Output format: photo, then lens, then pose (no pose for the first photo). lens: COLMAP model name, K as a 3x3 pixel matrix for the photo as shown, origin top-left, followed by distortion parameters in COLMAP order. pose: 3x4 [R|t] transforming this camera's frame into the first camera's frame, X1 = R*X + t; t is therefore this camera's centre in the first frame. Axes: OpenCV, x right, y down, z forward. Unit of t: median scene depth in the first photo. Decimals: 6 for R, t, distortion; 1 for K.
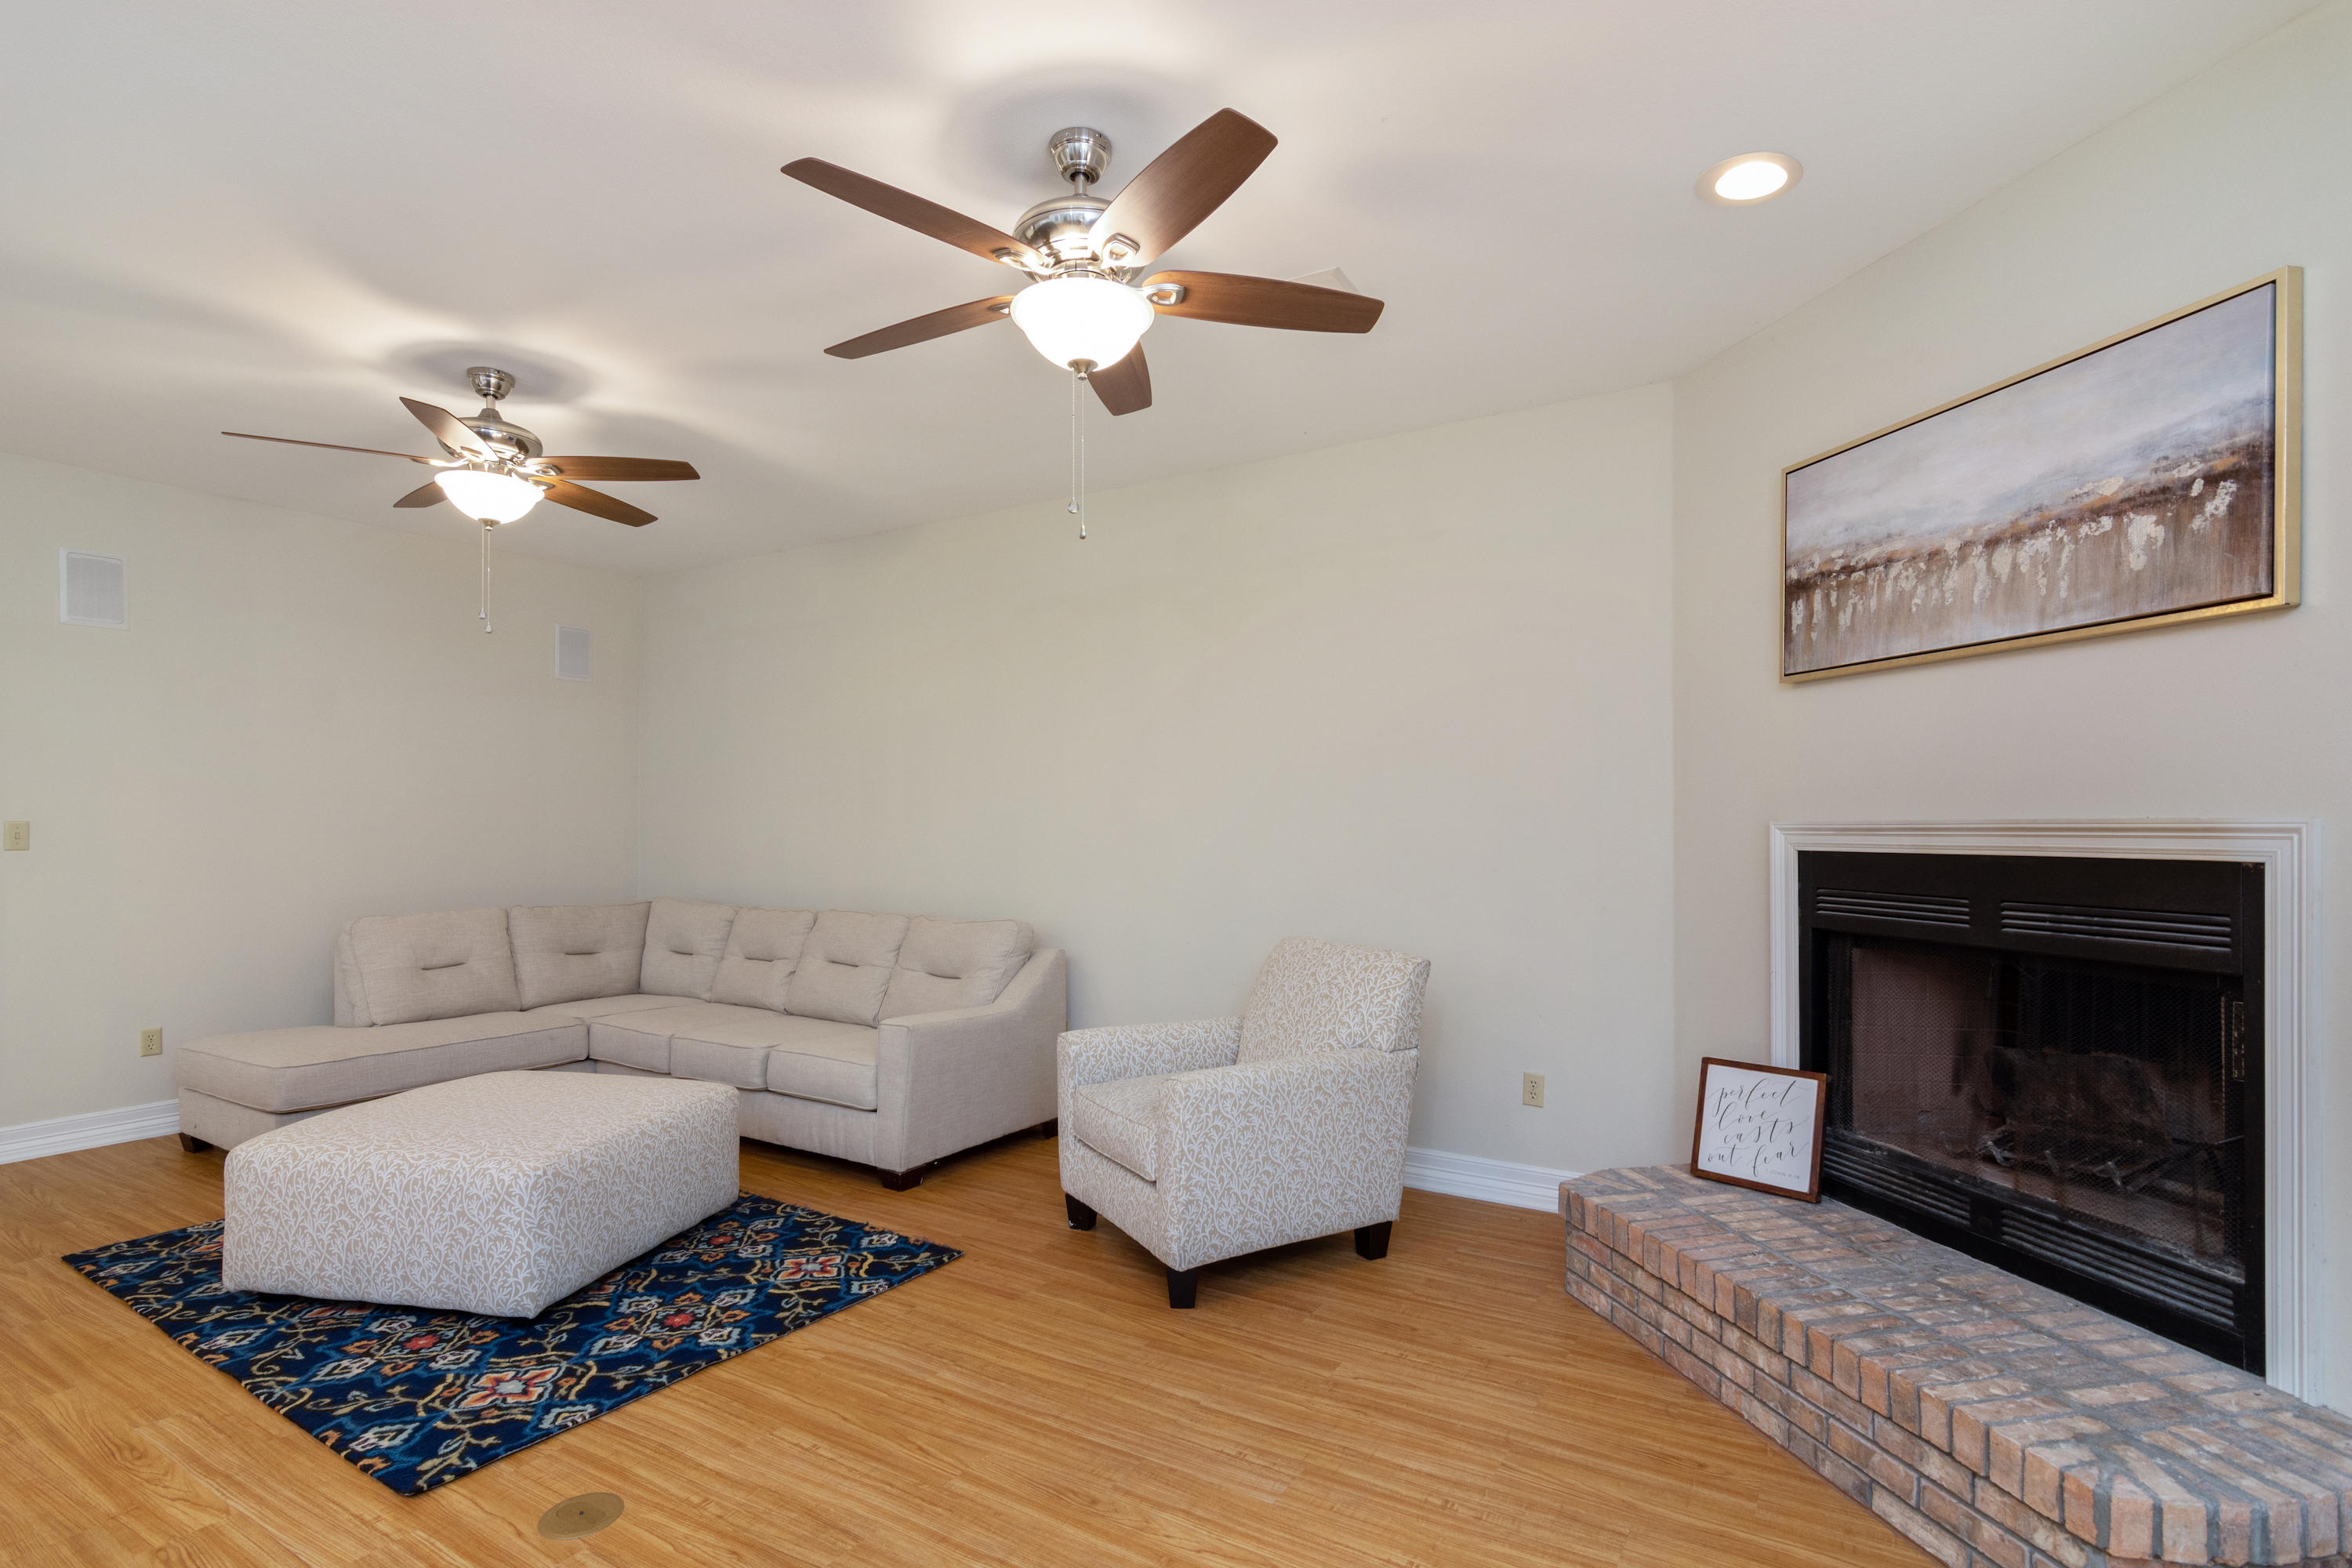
lens RADIAL K [[1130.5, 0, 1175.2], [0, 1130.5, 819.2], [0, 0, 1]] dist [-0.001872, 0.000903]
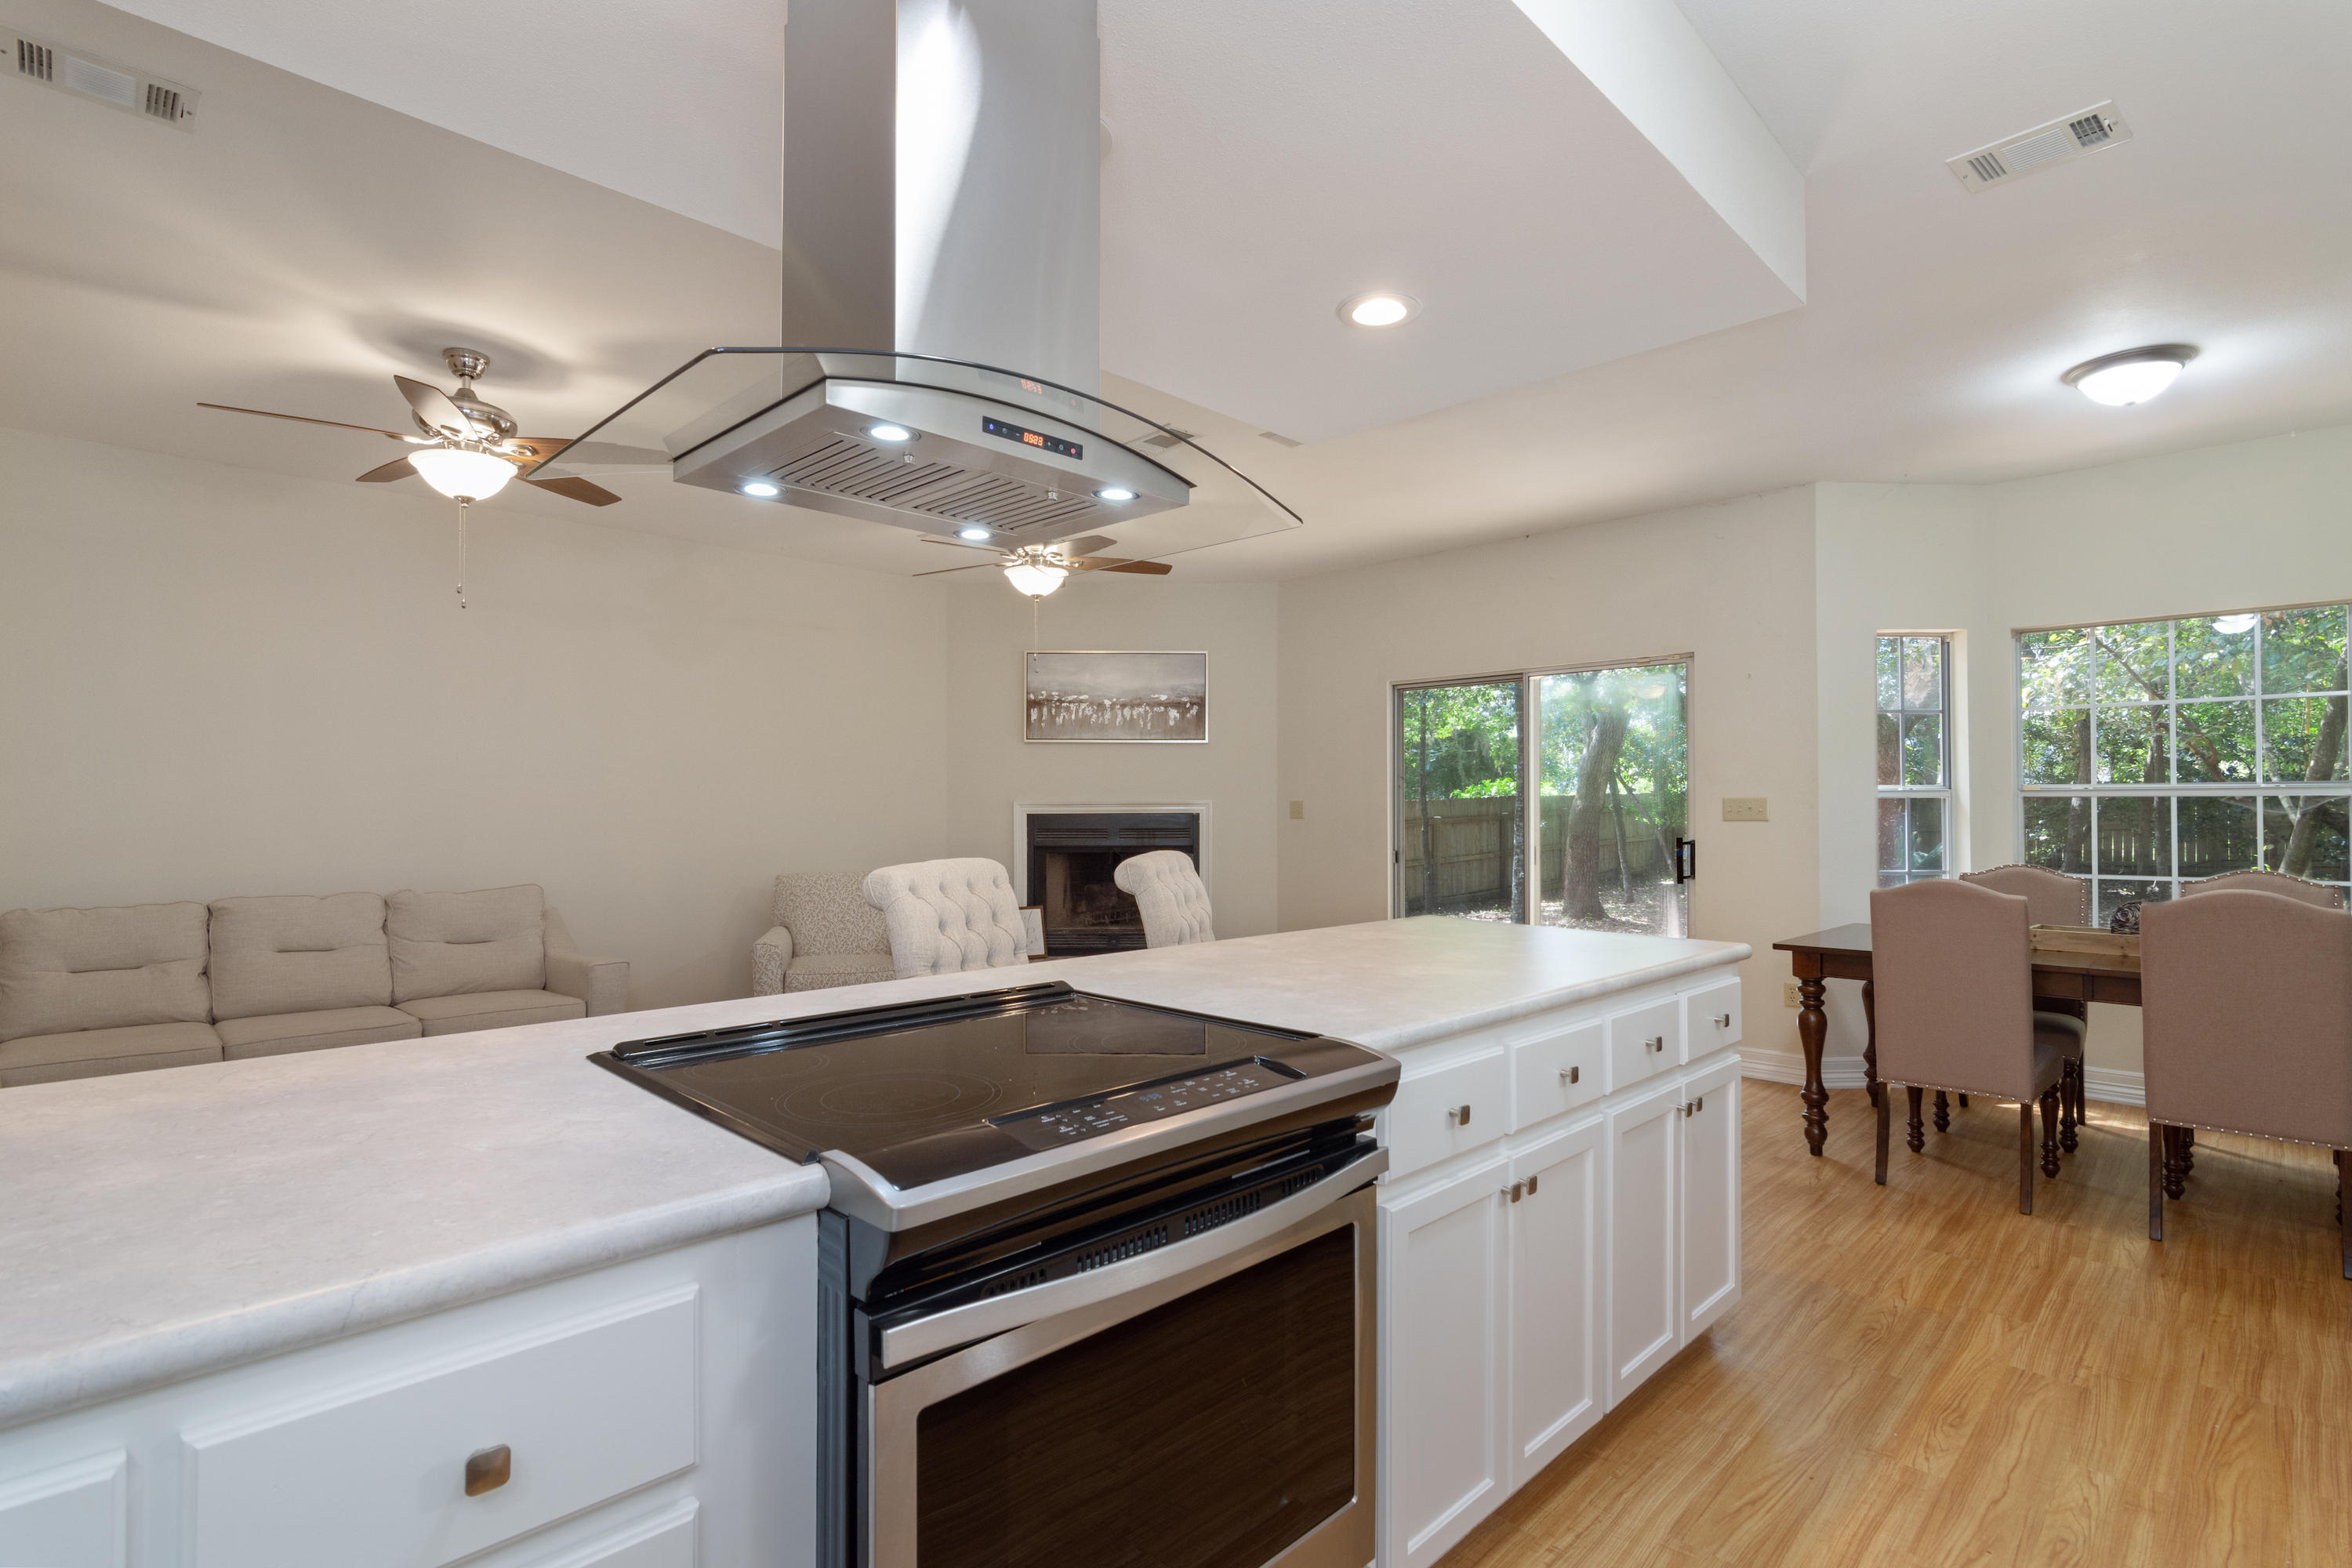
lens RADIAL K [[1134.1, 0, 1178.7], [0, 1134.1, 794.7], [0, 0, 1]] dist [-0.001202, 0.001383]
pose [[0.232773, 0.012389, 0.972452, -2.074069], [-0.003238, 0.999923, -0.011964, 0.019234], [-0.972526, -0.000364, 0.232796, 0.183160]]
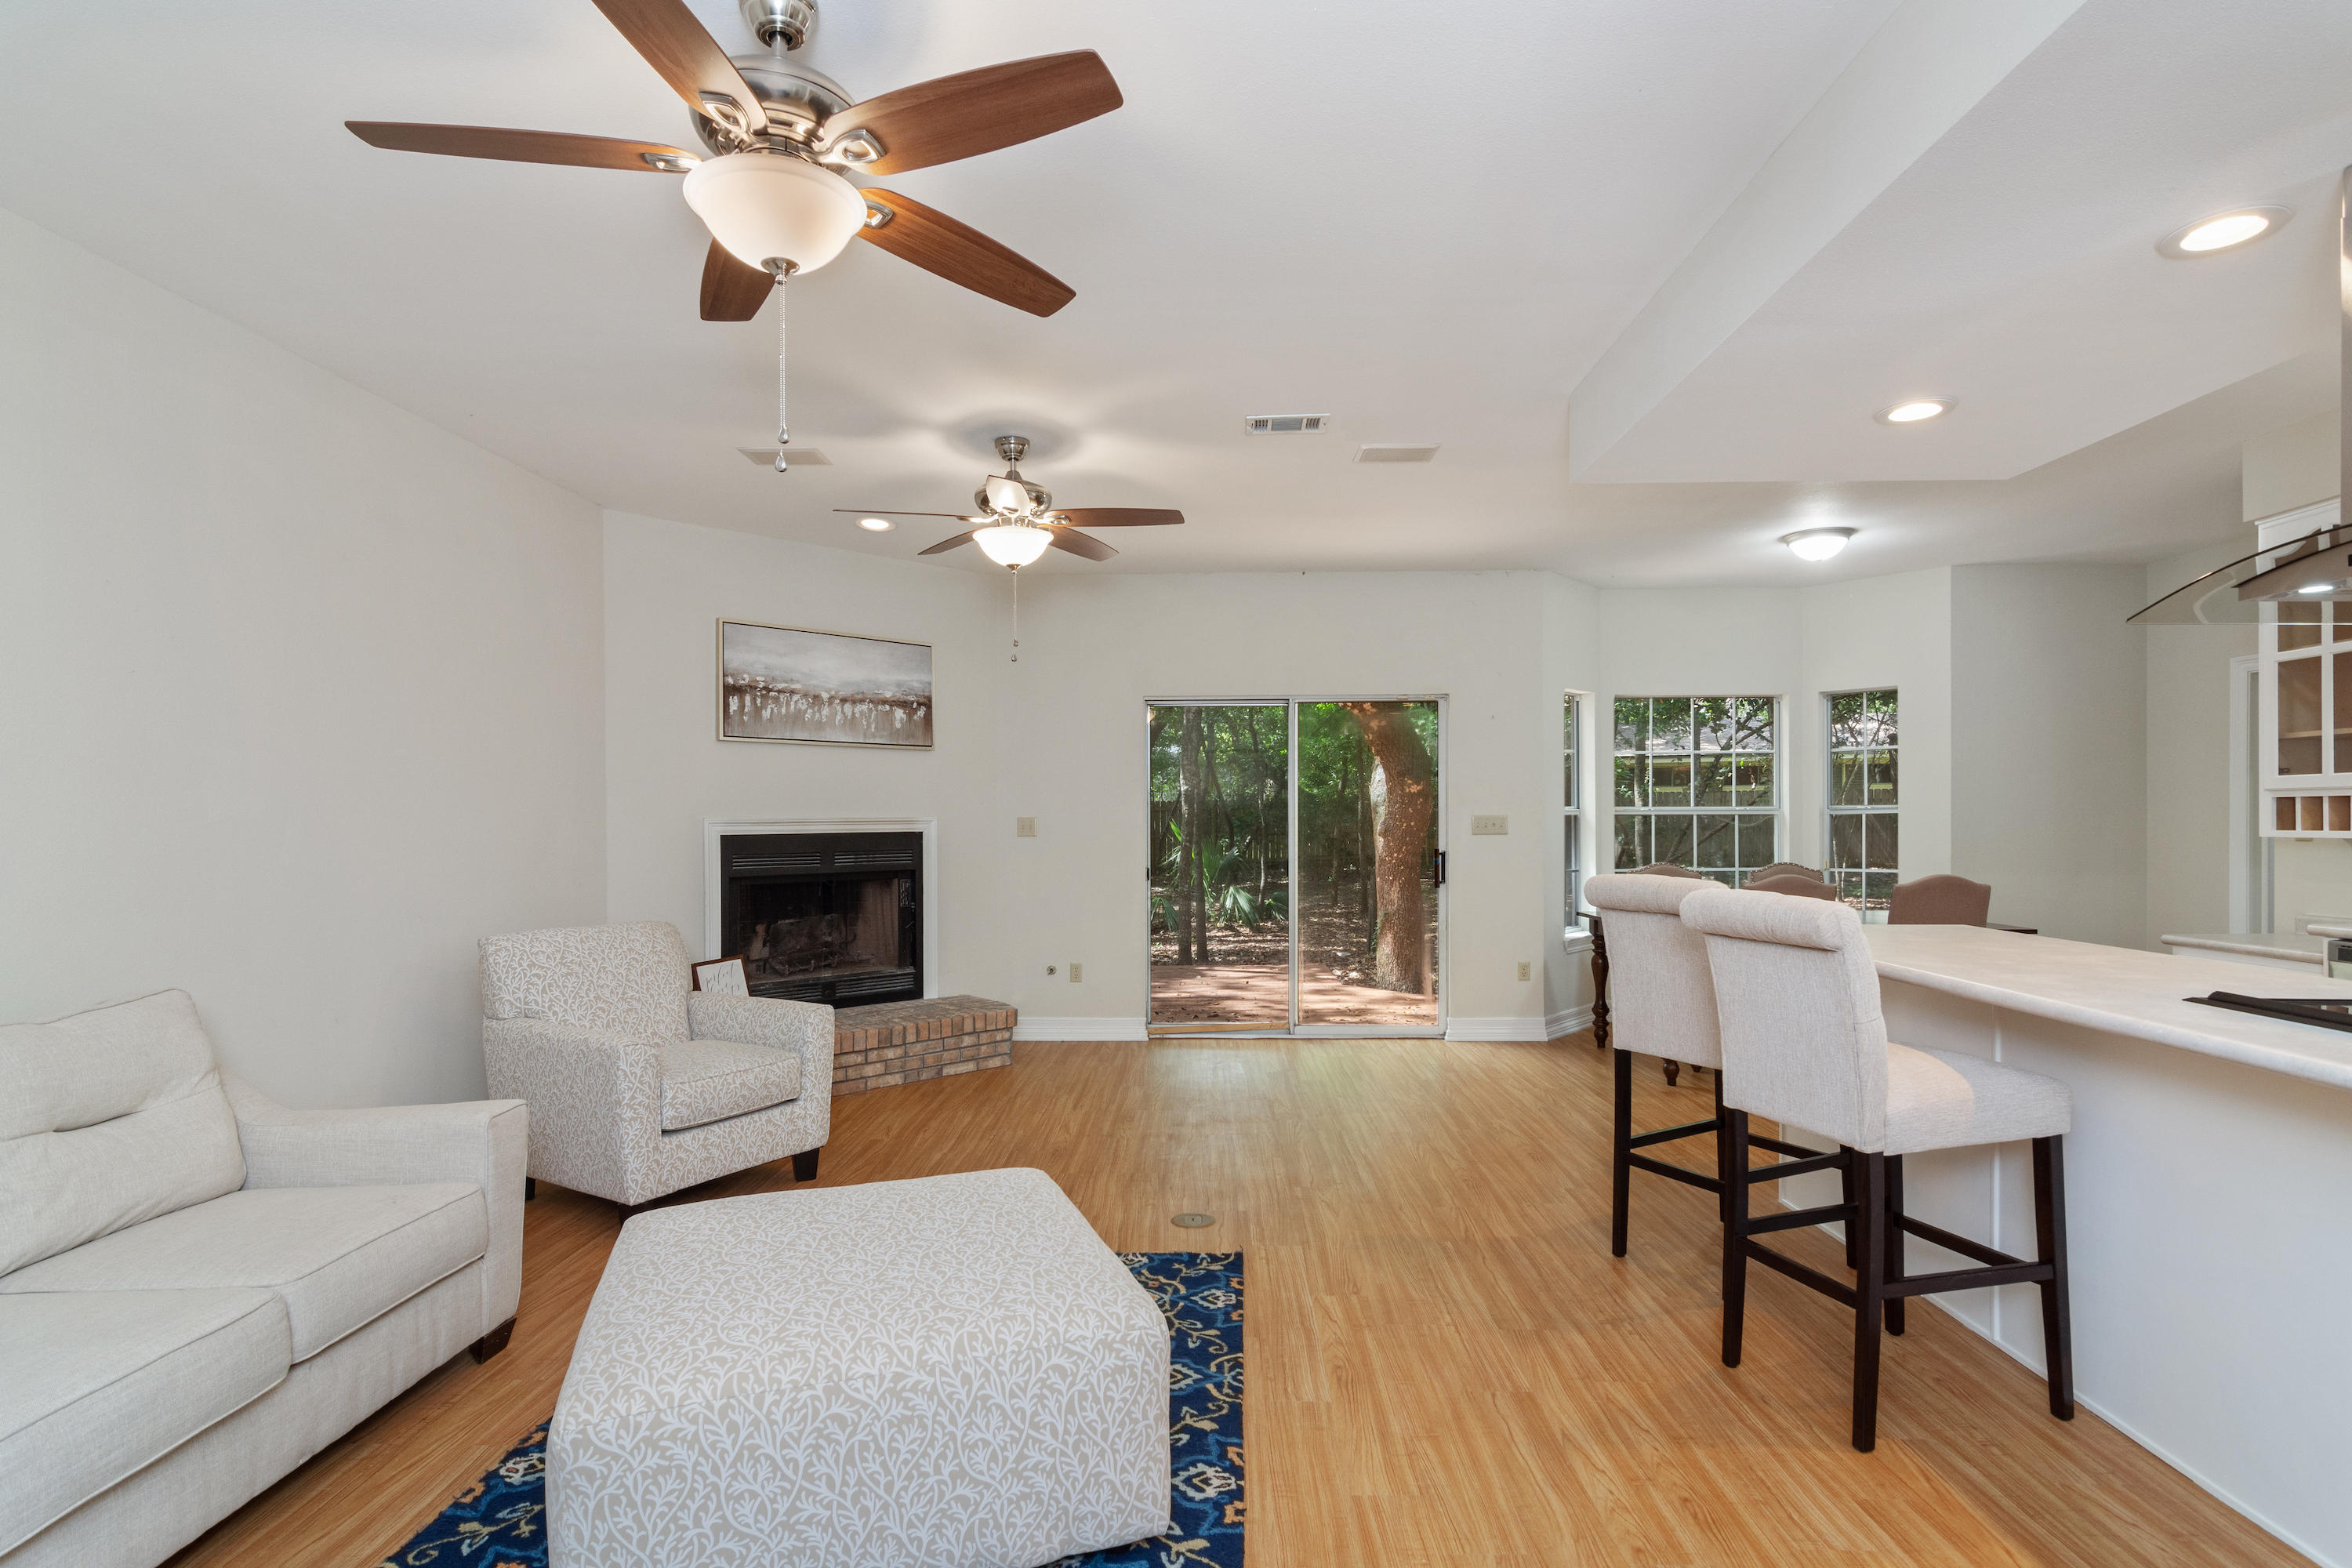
lens RADIAL K [[1141.3, 0, 1176.1], [0, 1141.3, 821.9], [0, 0, 1]] dist [0.000516, 0.000090]
pose [[-0.496586, -0.001426, 0.867986, -1.695530], [0.000337, 0.999998, 0.001836, 0.005501], [-0.867987, 0.001204, -0.496585, 1.582160]]
